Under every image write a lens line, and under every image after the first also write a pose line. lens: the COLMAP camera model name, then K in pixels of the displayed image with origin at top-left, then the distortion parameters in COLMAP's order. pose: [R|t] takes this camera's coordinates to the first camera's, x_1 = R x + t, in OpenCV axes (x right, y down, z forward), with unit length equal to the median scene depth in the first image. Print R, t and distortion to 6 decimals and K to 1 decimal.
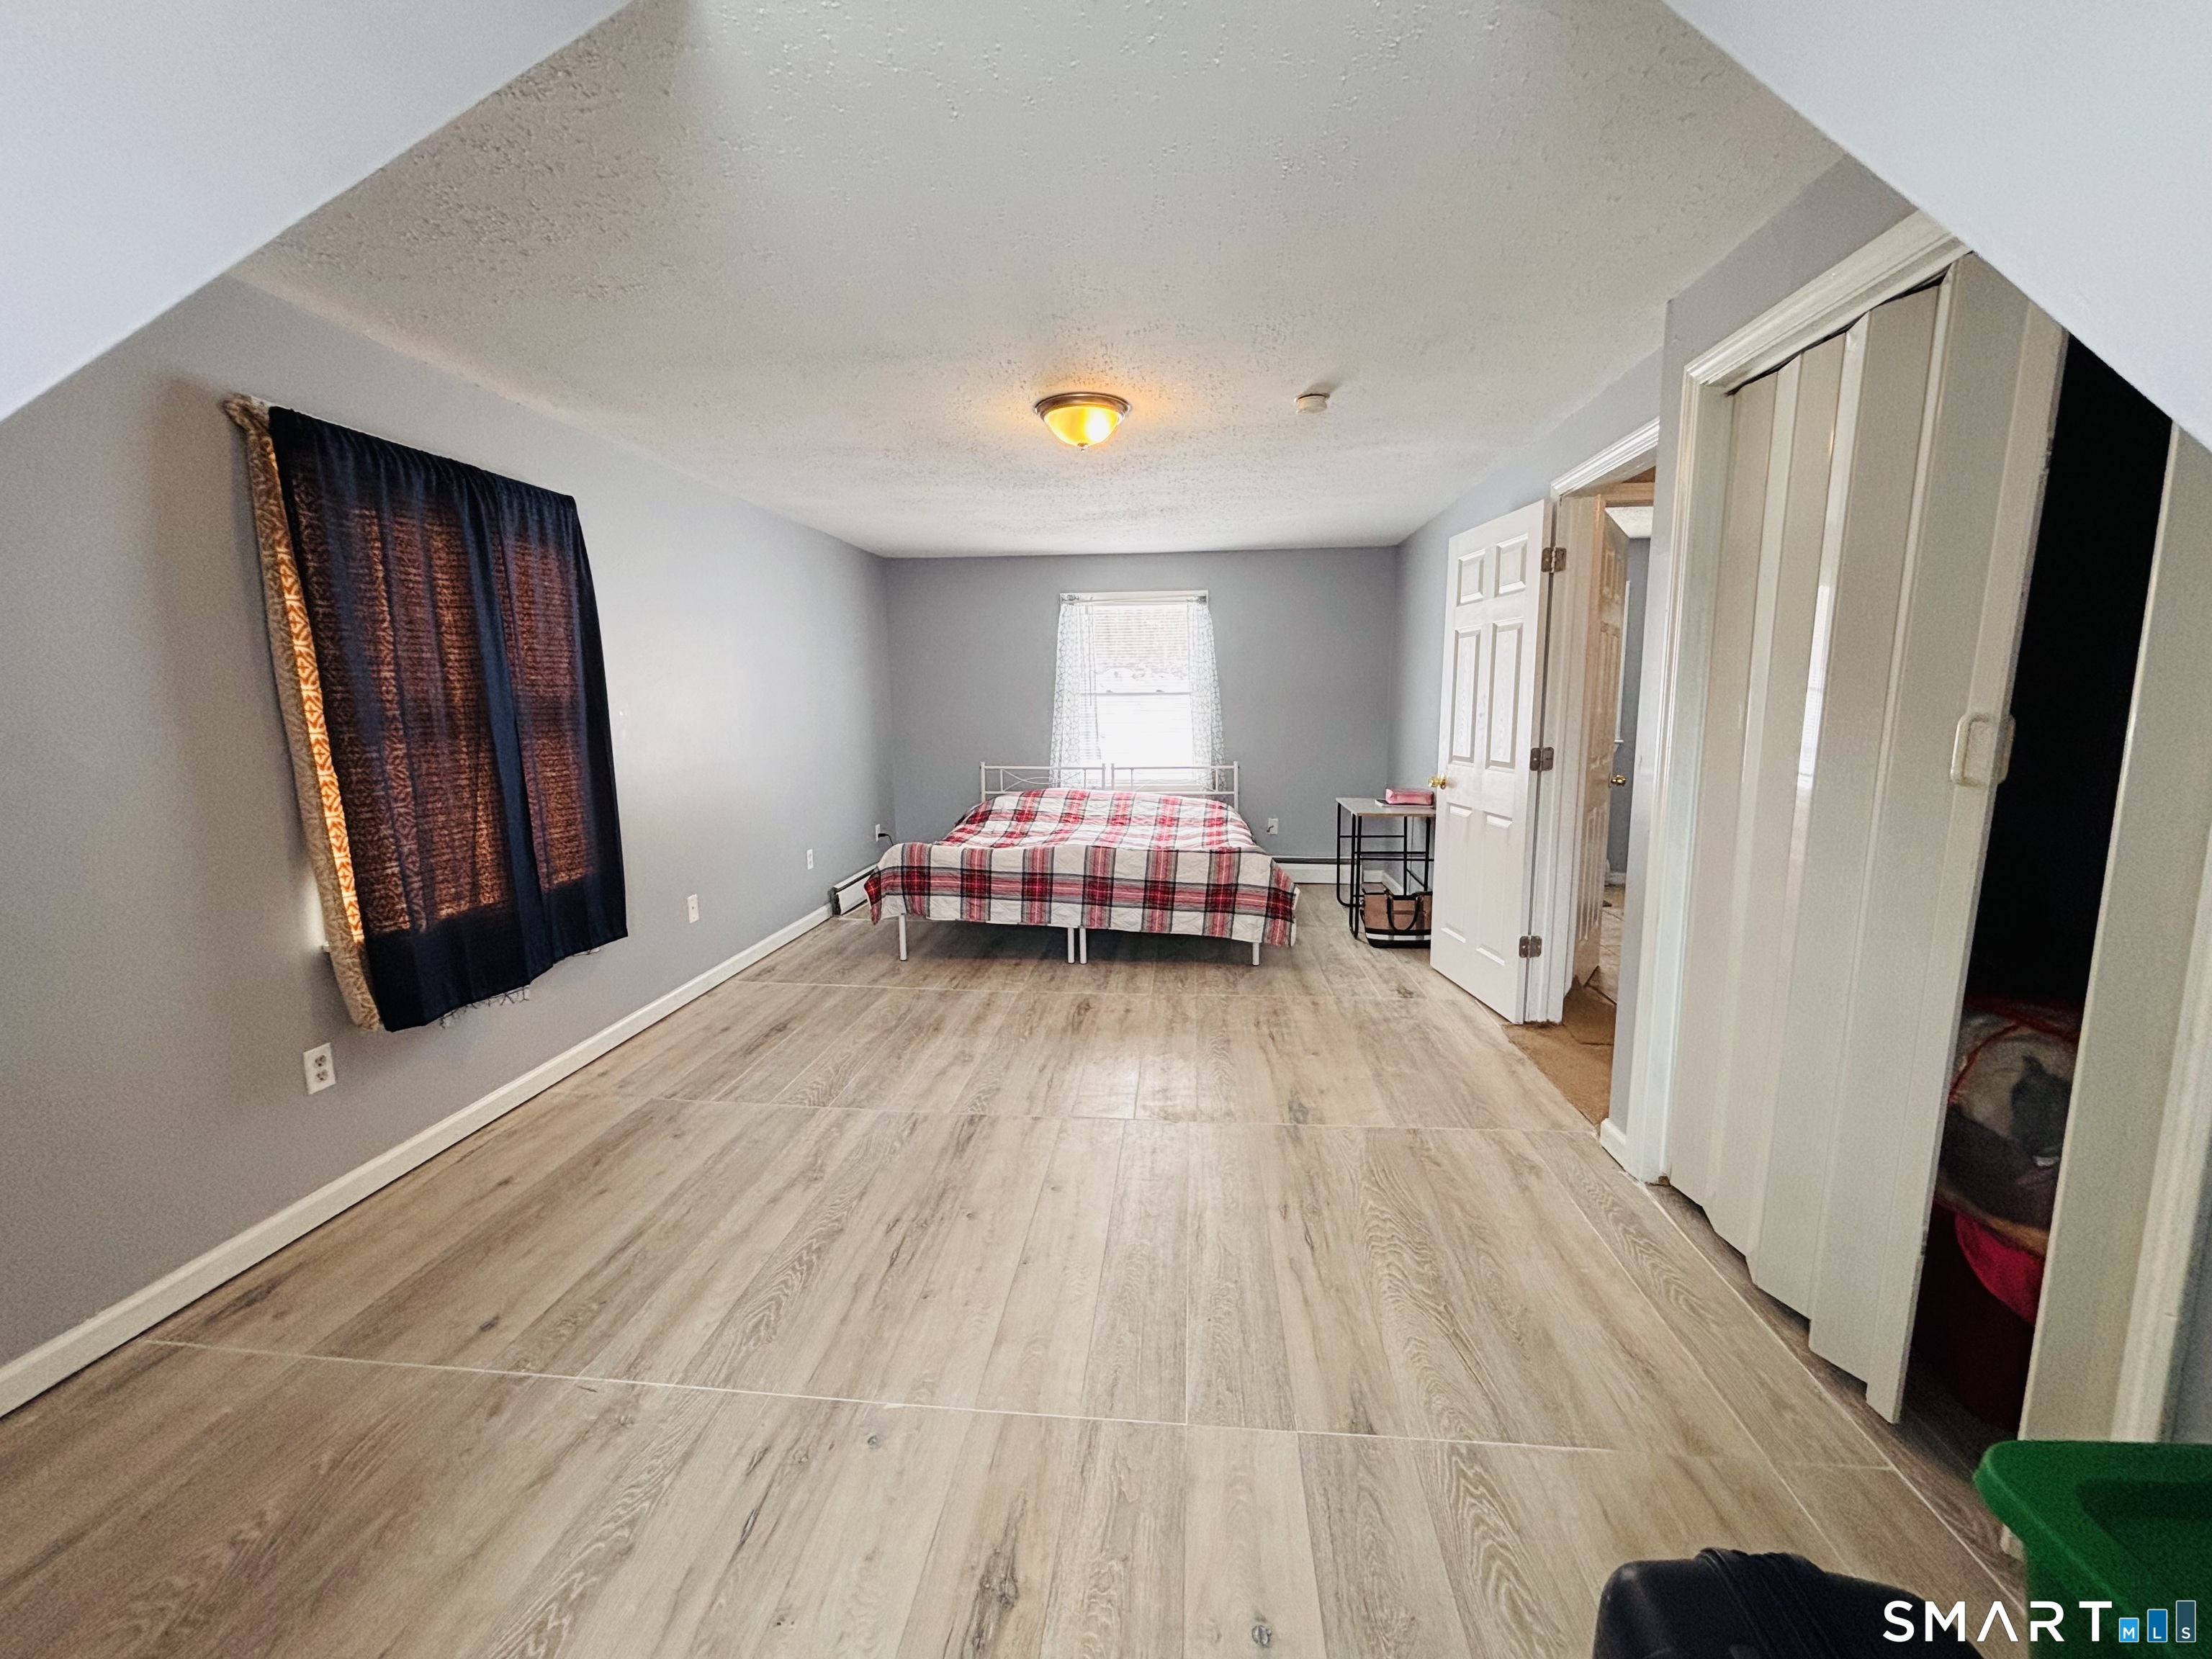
lens RADIAL K [[892.6, 0, 1107.1], [0, 892.6, 826.4], [0, 0, 1]] dist [0.001196, -0.000354]
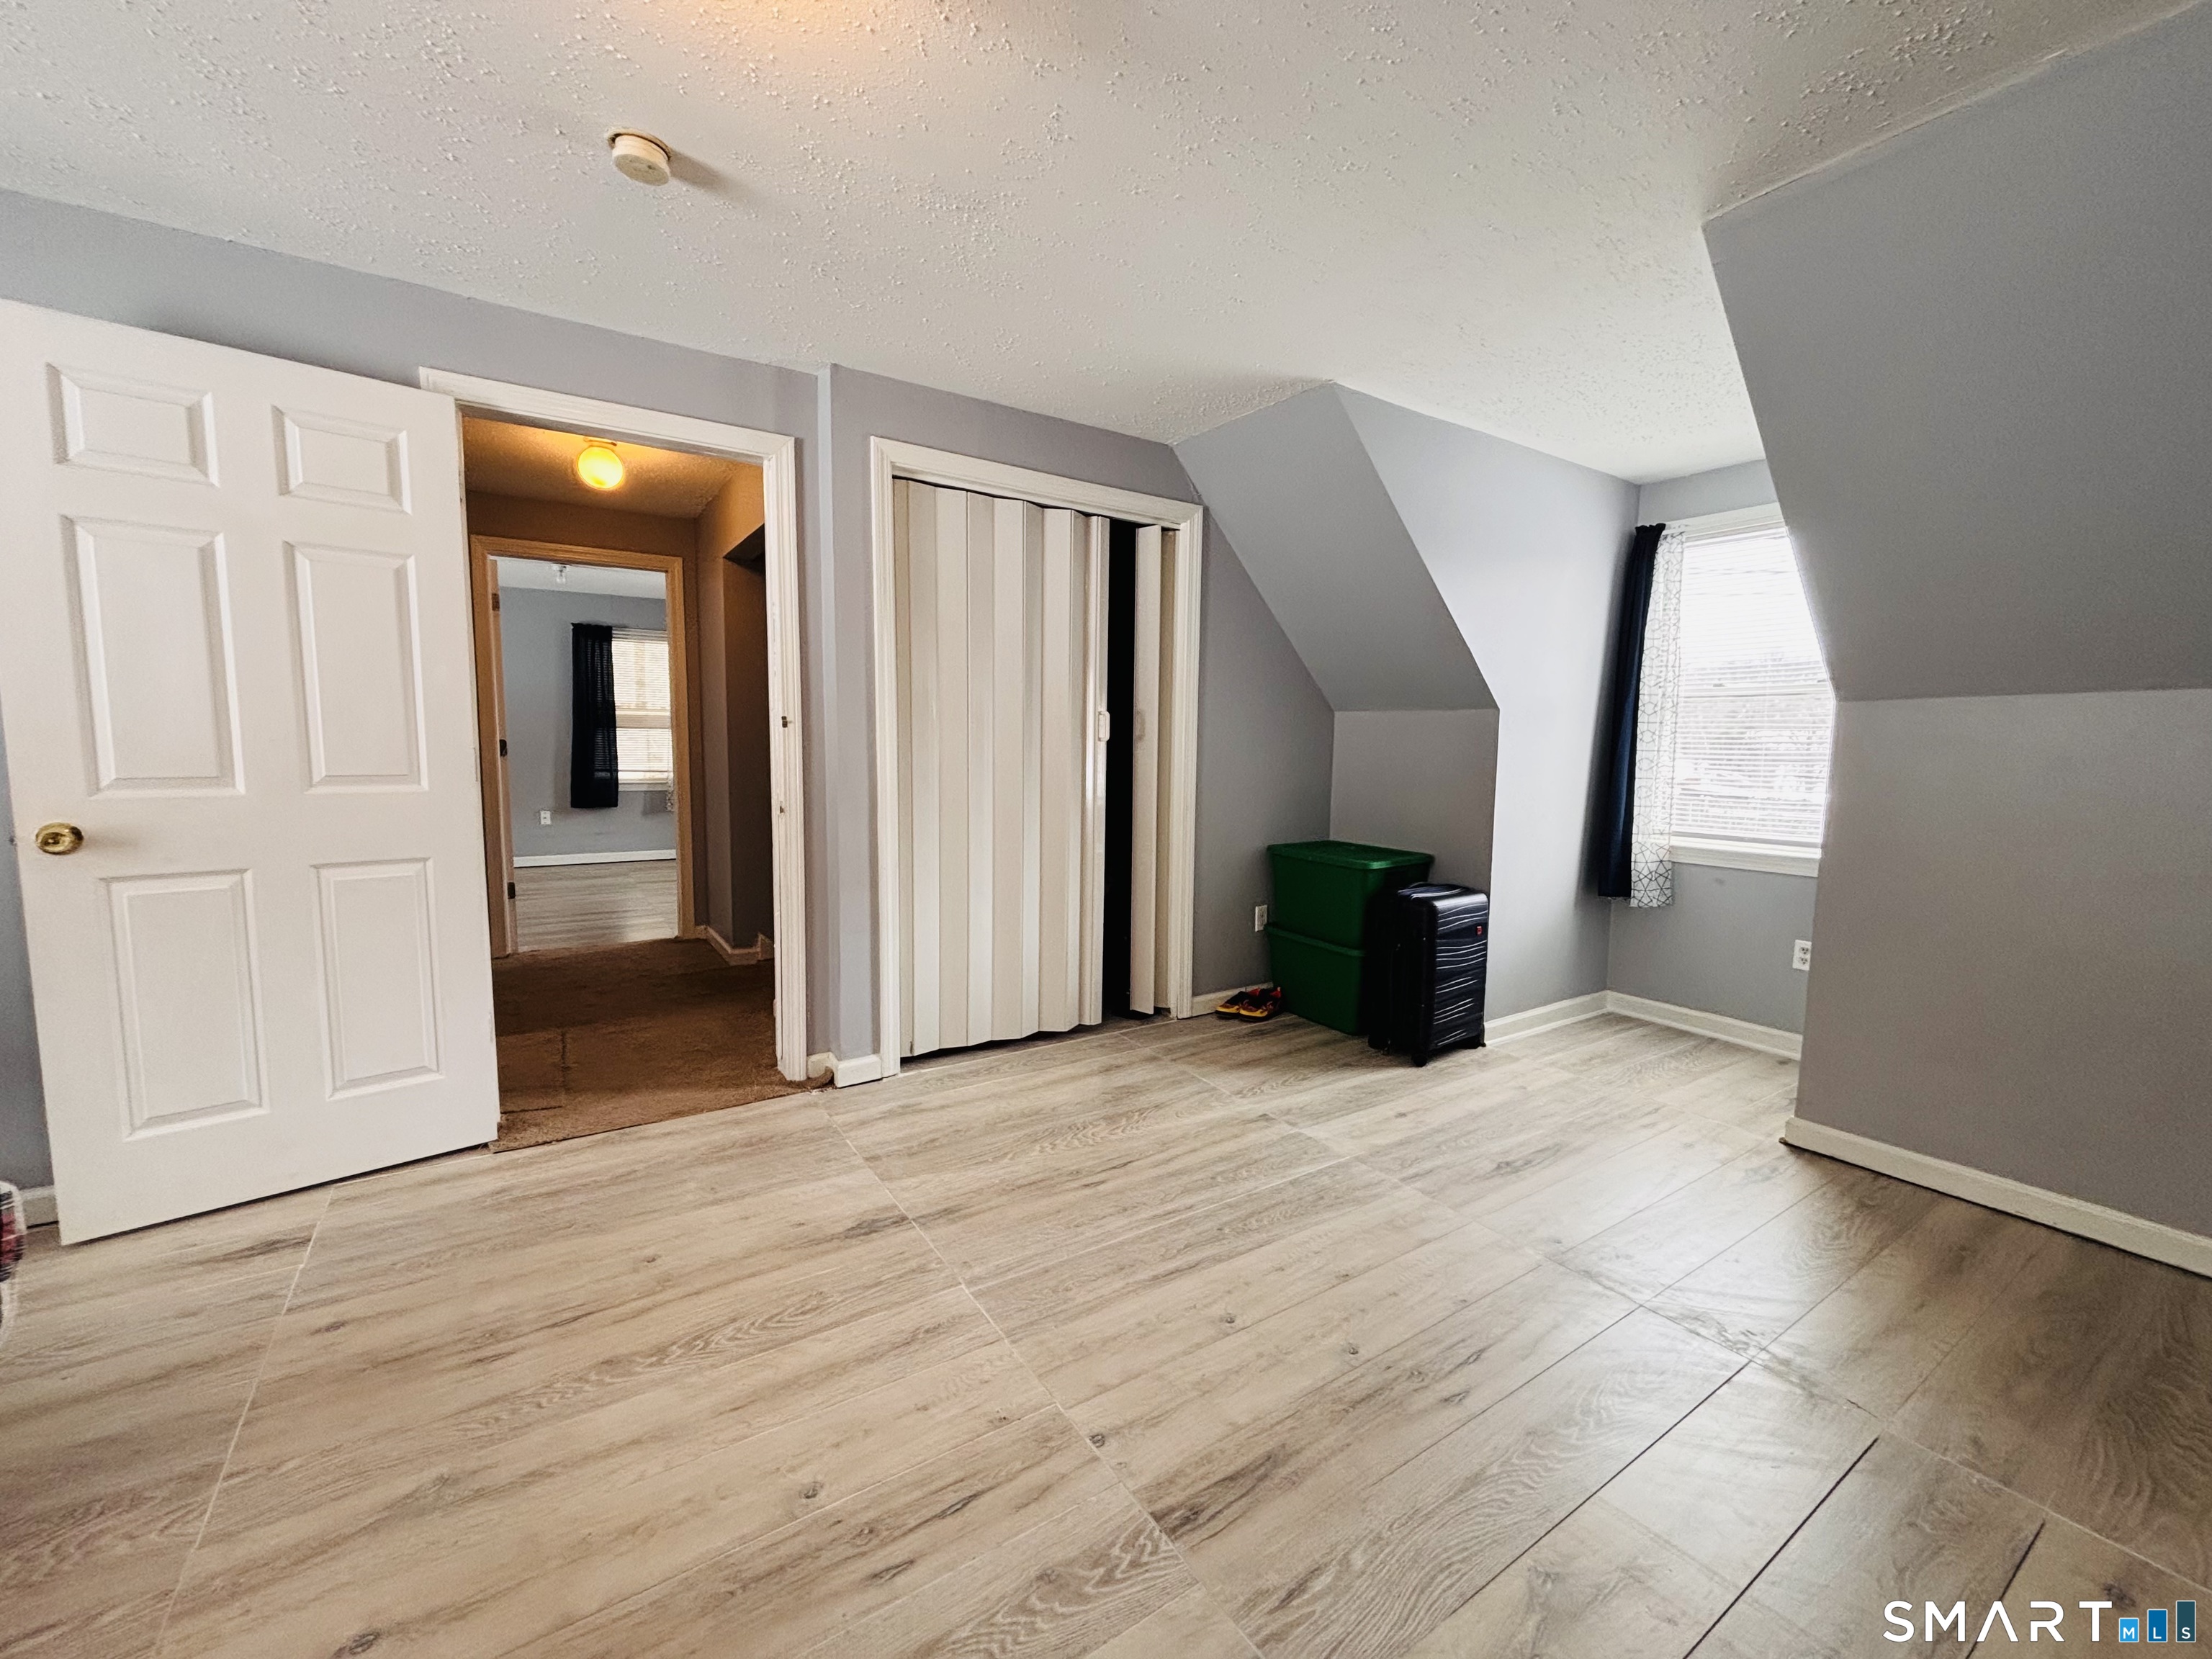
lens RADIAL K [[892.6, 0, 1107.1], [0, 892.6, 826.4], [0, 0, 1]] dist [0.001196, -0.000354]
pose [[-0.631338, -0.076675, 0.771708, -0.371164], [0.098072, 0.979217, 0.177525, -0.098465], [-0.769281, 0.187761, -0.610698, 1.001715]]
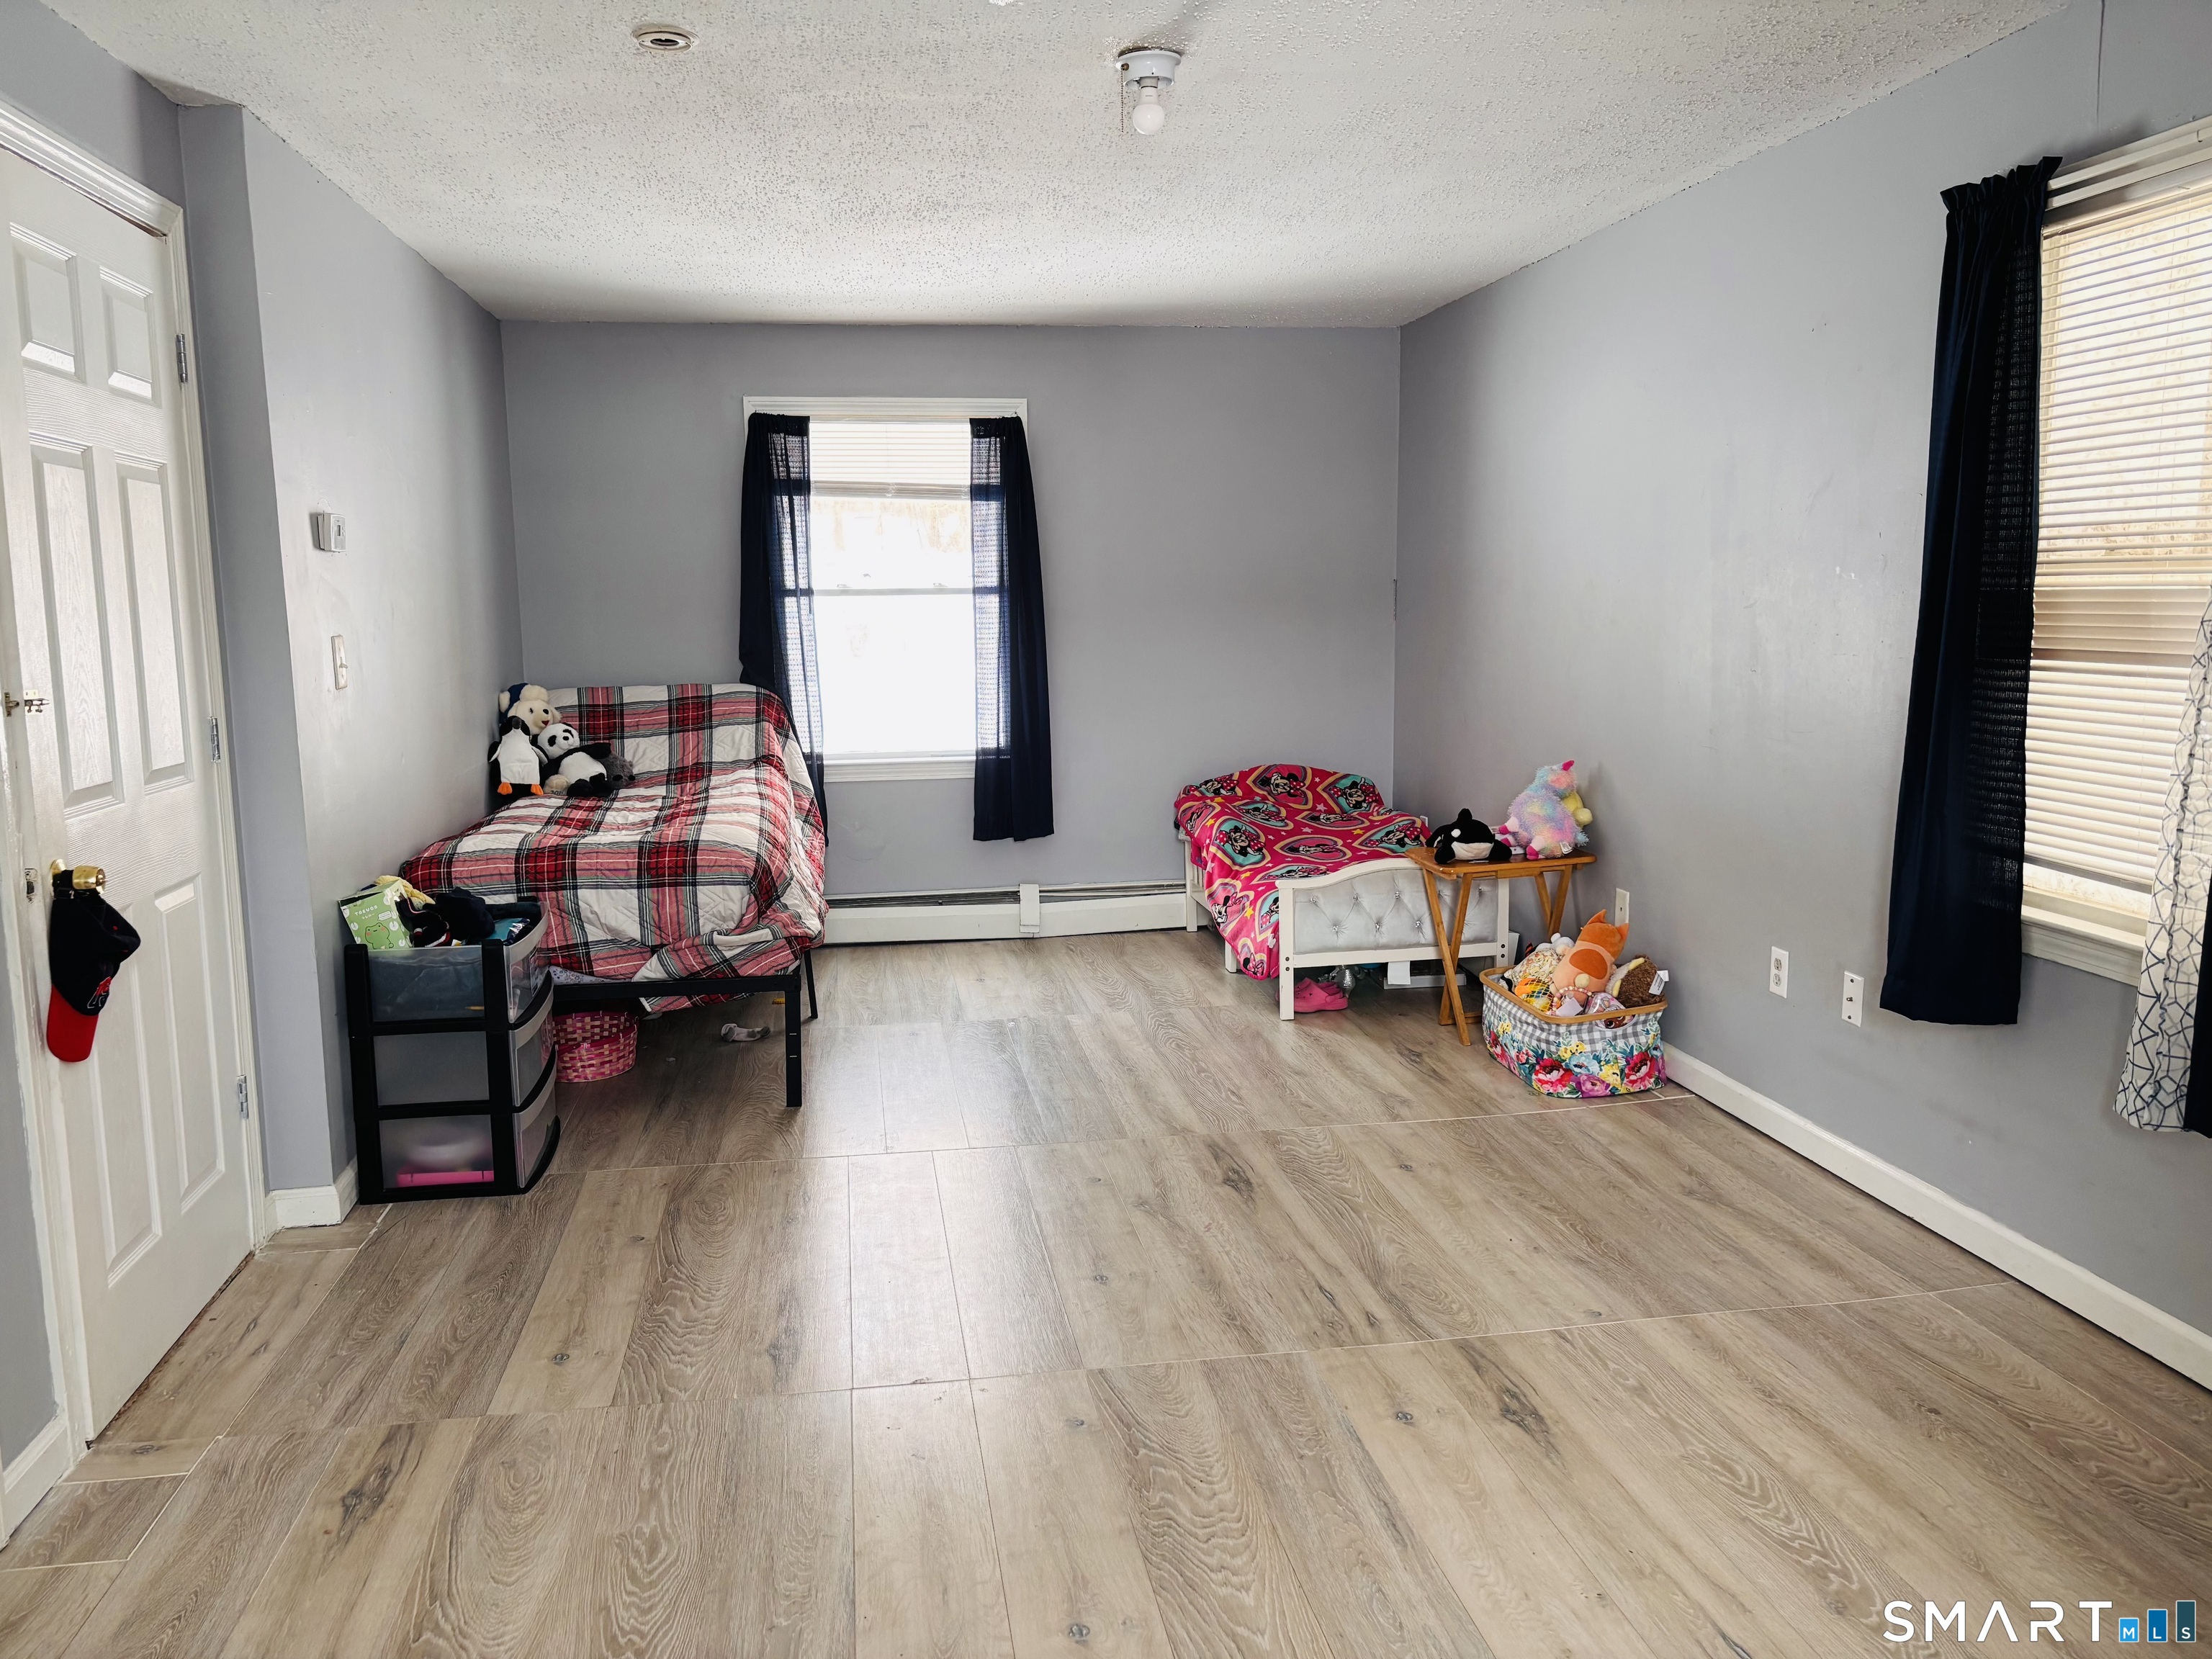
lens RADIAL K [[1668.0, 0, 1106.0], [0, 1668.0, 829.5], [0, 0, 1]] dist [0.002140, 0.001100]
pose [[0.966103, -0.034211, 0.255881, 1.386526], [0.033876, 0.999410, 0.005718, 0.000160], [-0.255926, 0.003144, 0.966691, -0.135027]]
